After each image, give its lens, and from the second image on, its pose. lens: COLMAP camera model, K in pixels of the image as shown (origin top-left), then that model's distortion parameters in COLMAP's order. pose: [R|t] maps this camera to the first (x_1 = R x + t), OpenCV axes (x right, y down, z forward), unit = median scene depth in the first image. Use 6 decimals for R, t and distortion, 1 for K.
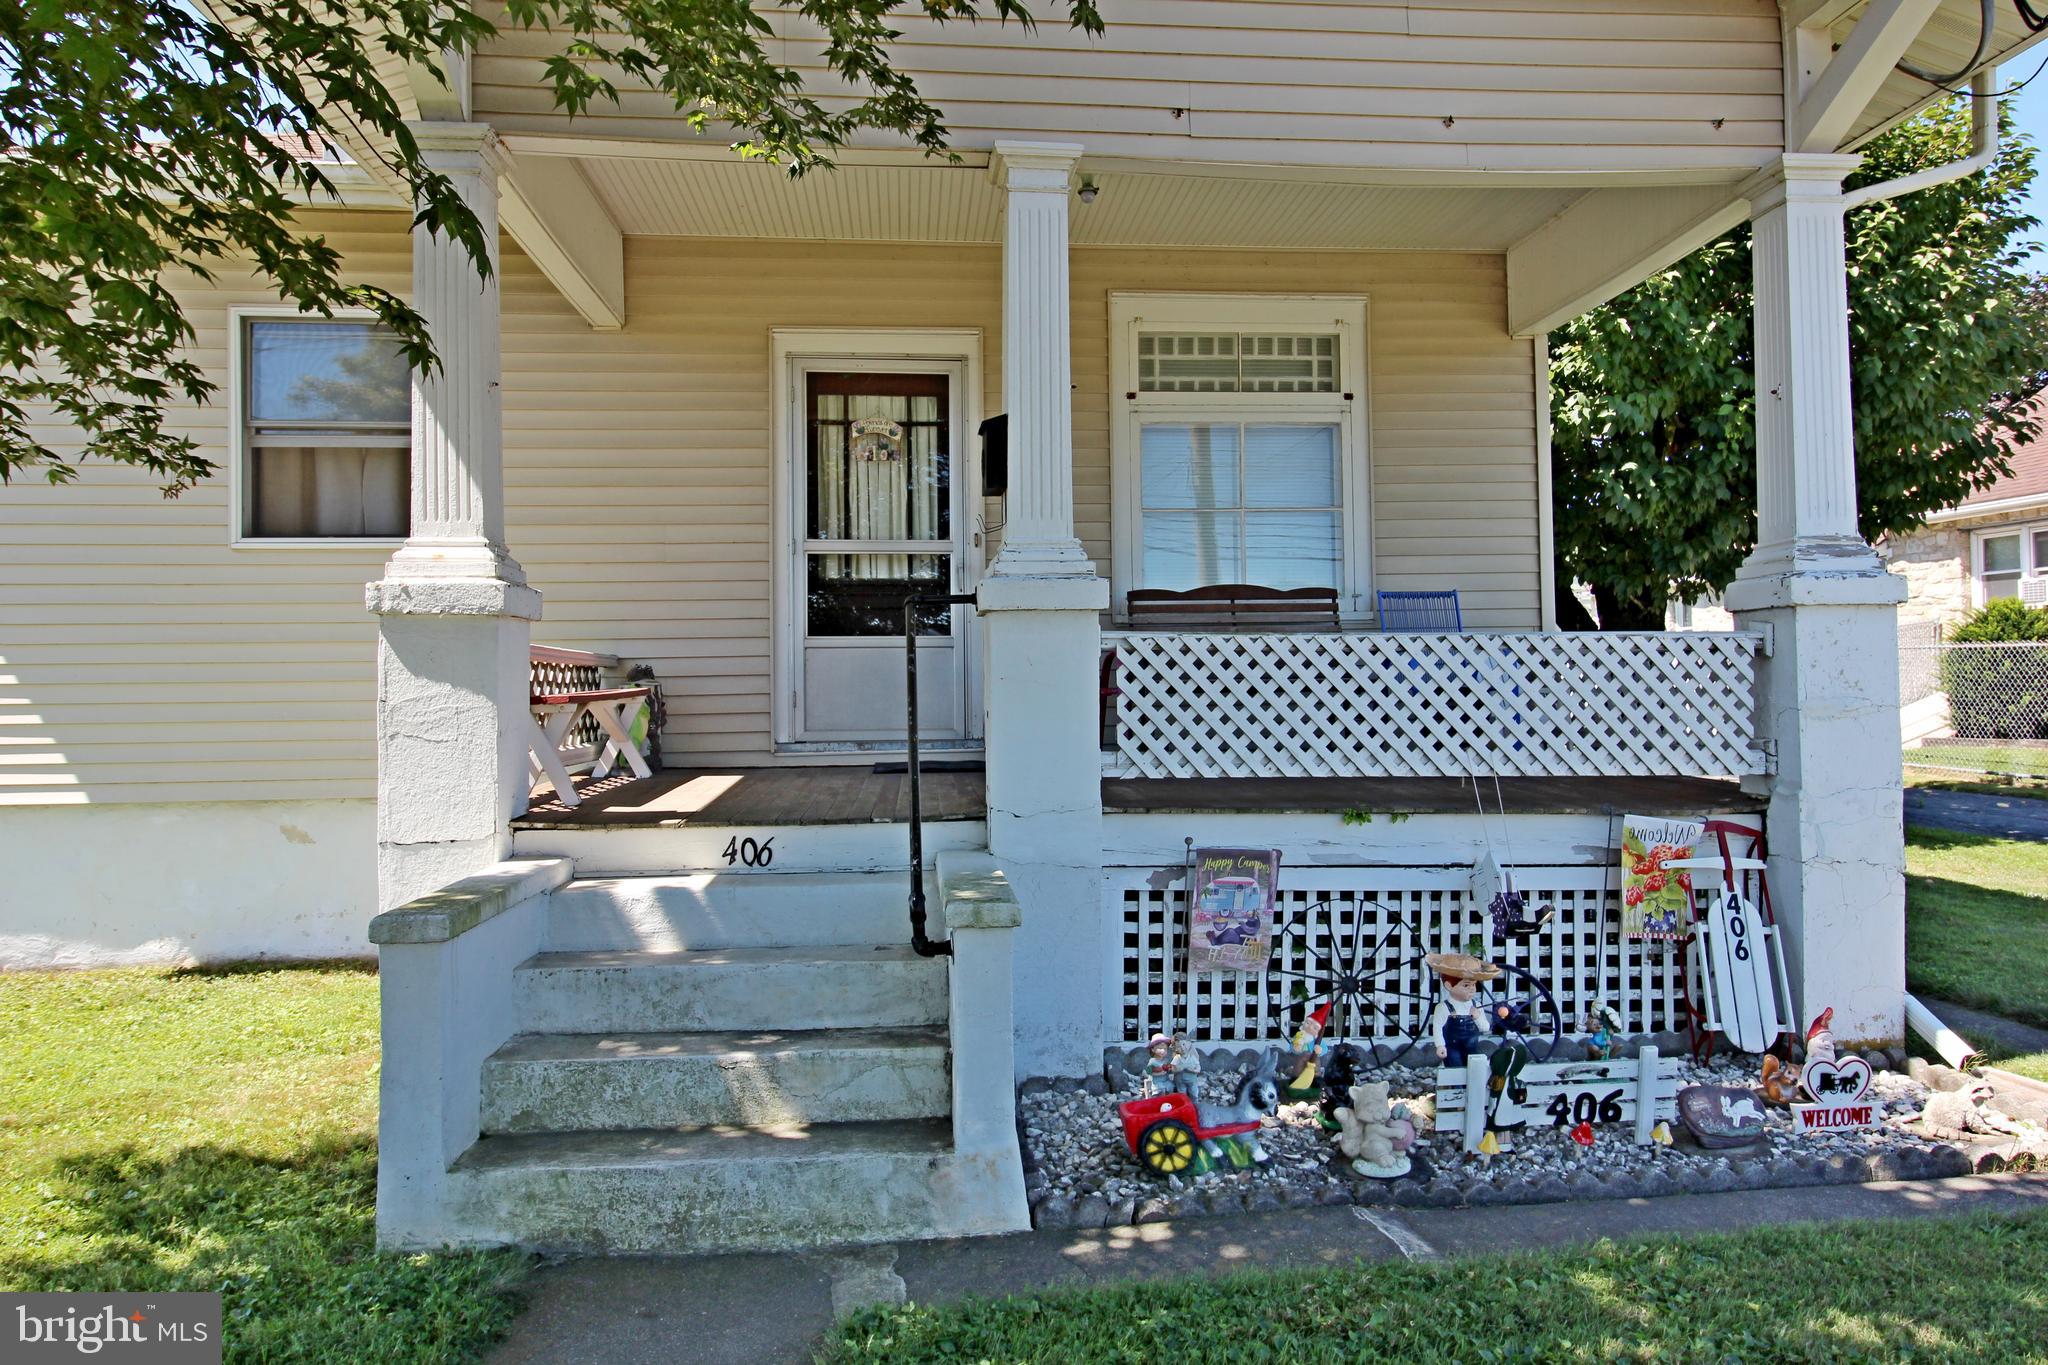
lens RADIAL K [[1349.9, 0, 1024.8], [0, 1349.9, 673.8], [0, 0, 1]] dist [0.019664, 0.000994]
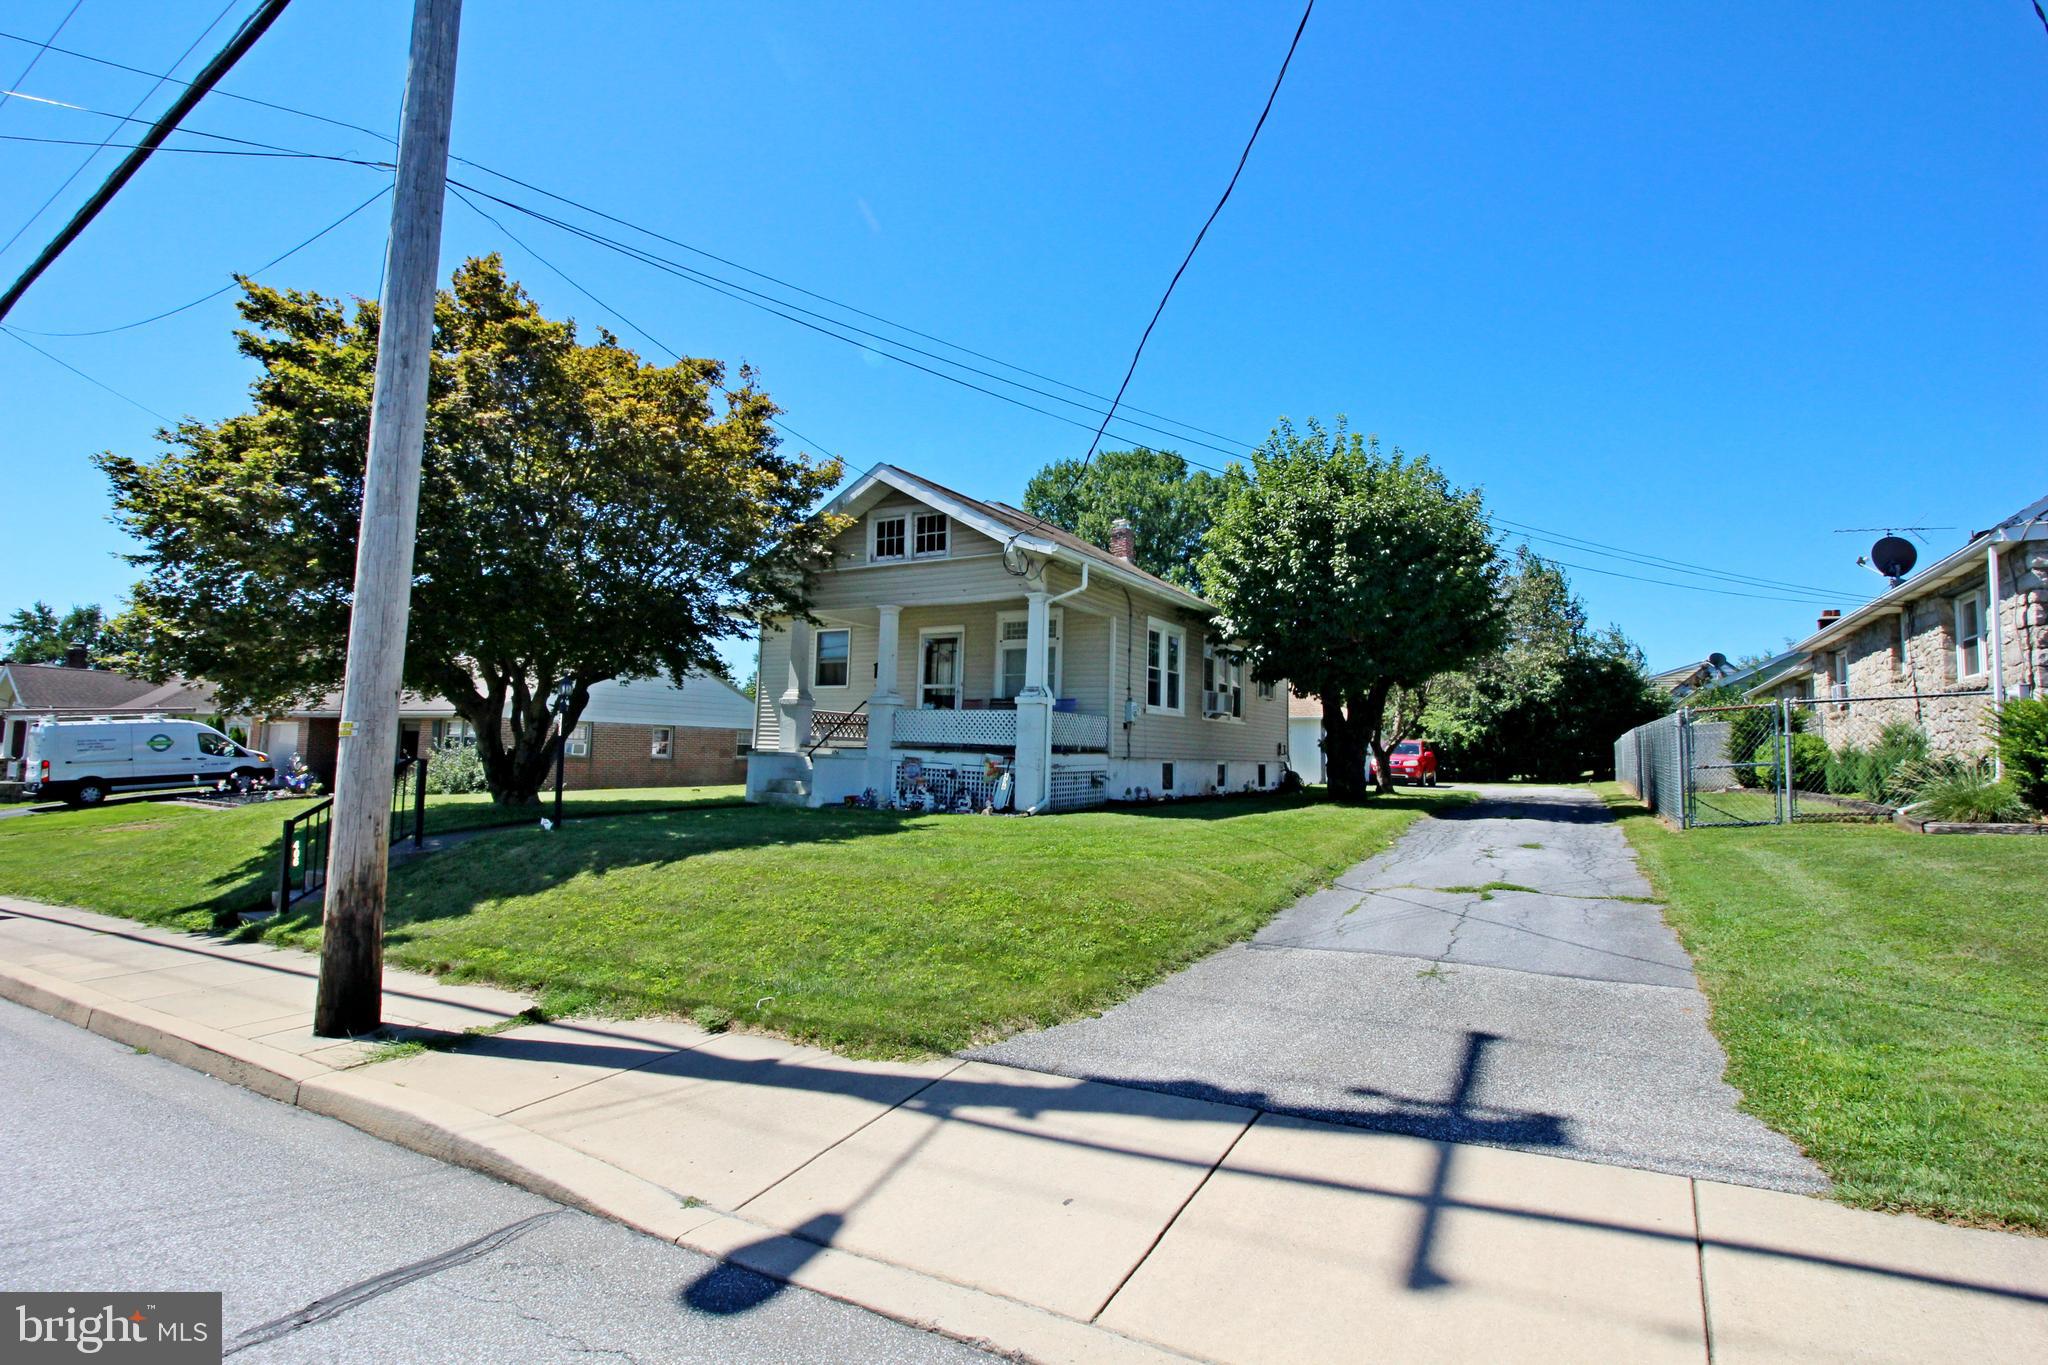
lens RADIAL K [[980.8, 0, 1024.9], [0, 980.8, 669.6], [0, 0, 1]] dist [-0.000635, -0.000218]
pose [[0.798266, -0.015873, -0.602096, 2.292006], [-0.031131, 0.997229, -0.067565, 0.044483], [0.601500, 0.072679, 0.795560, -1.321470]]
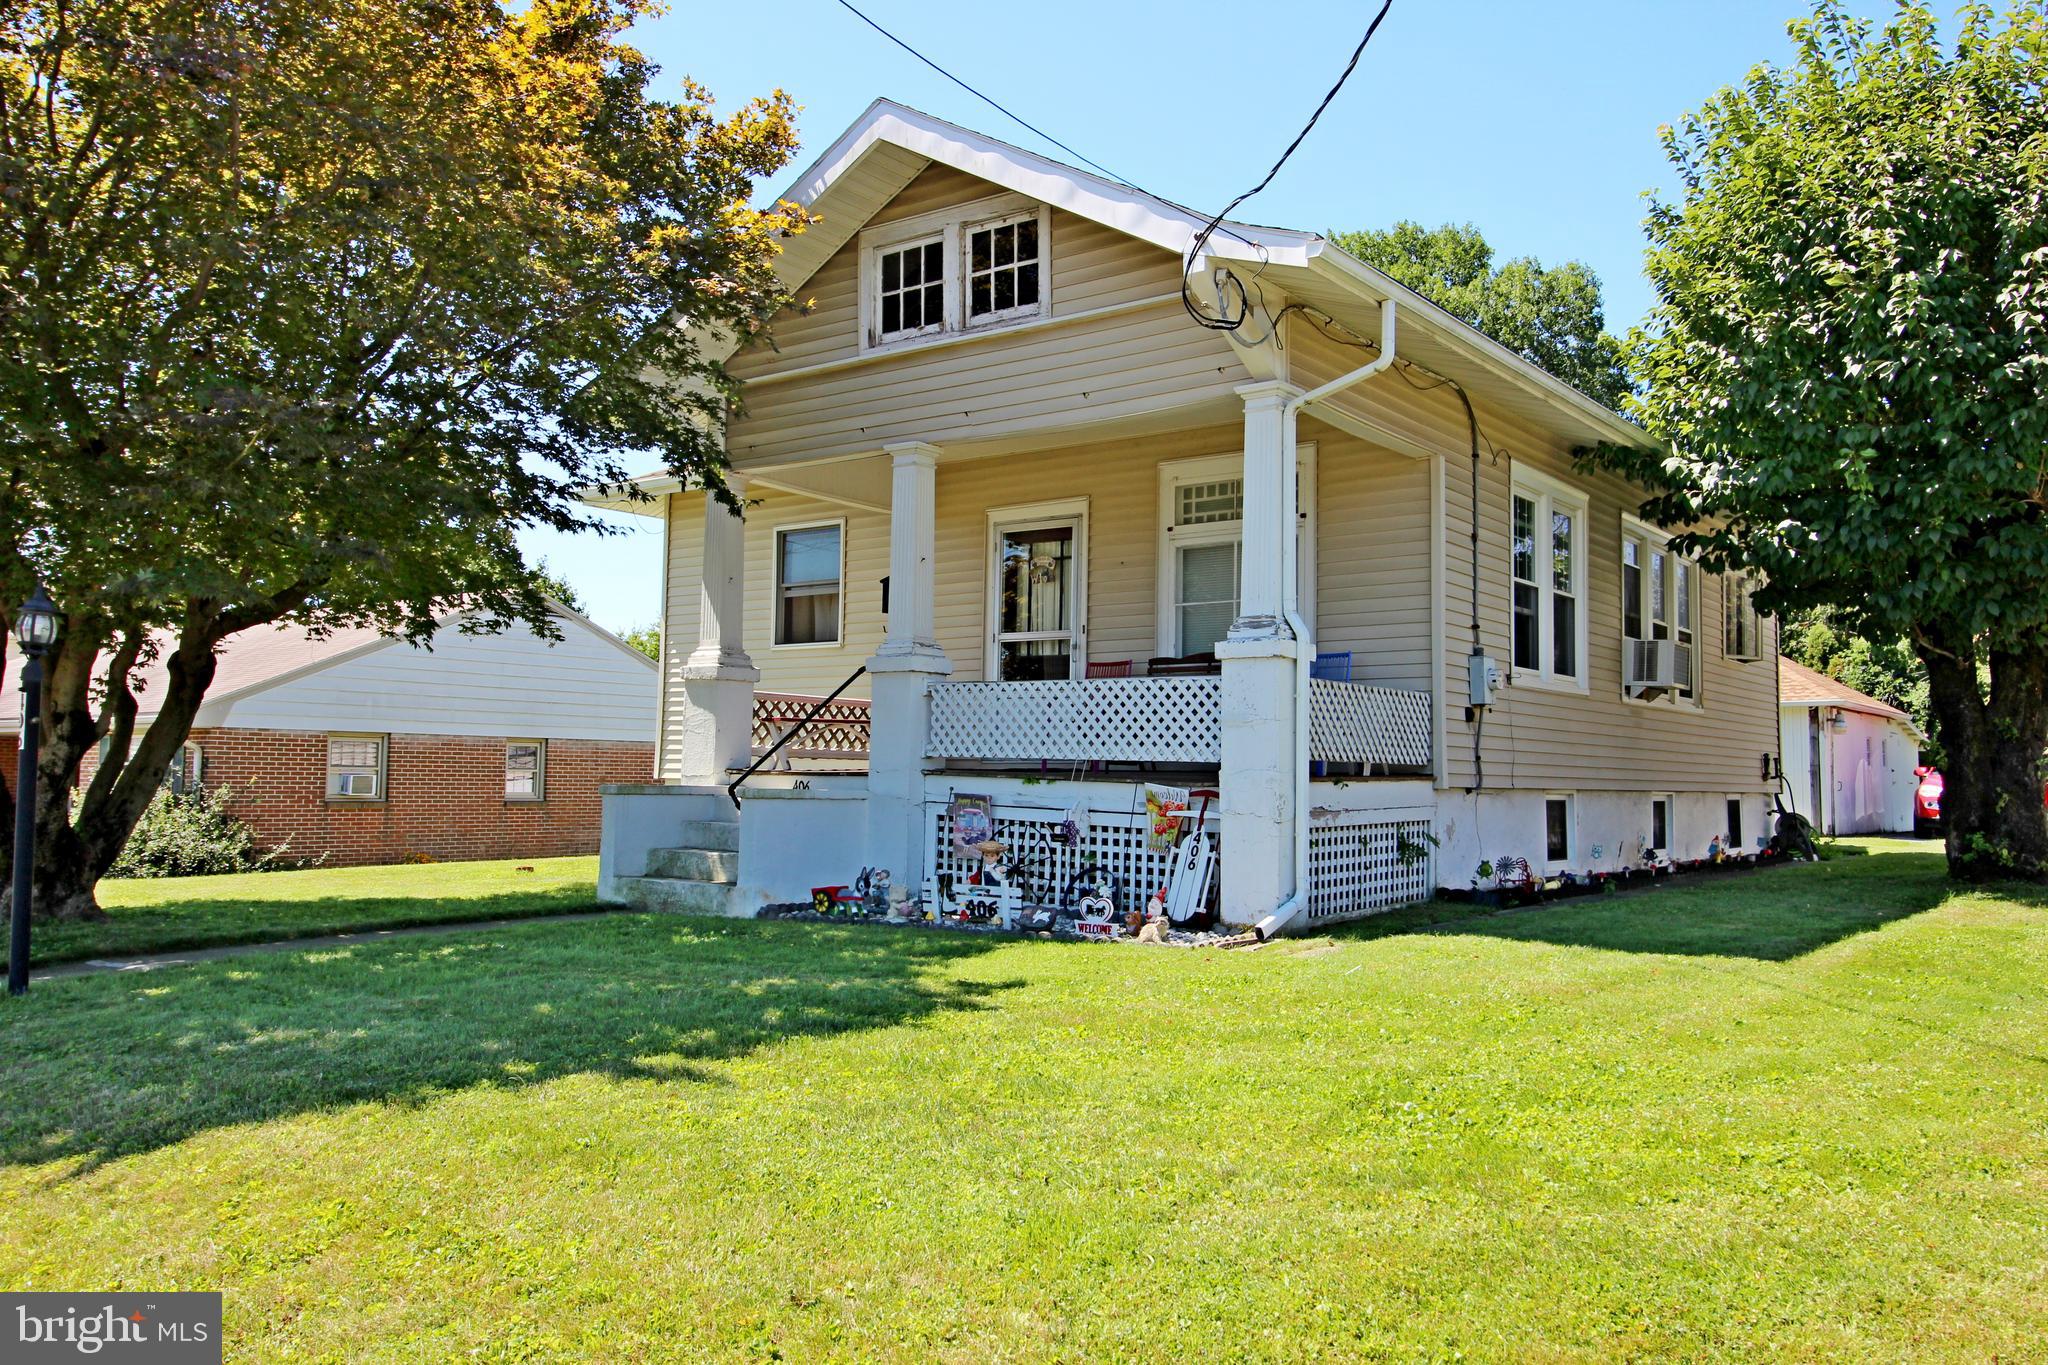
lens RADIAL K [[1614.0, 0, 1015.1], [0, 1614.0, 688.4], [0, 0, 1]] dist [0.011612, 0.006800]
pose [[0.727662, -0.014703, -0.685778, 1.673718], [-0.016242, 0.999121, -0.038655, 0.062669], [0.685744, 0.039266, 0.726783, -0.595462]]
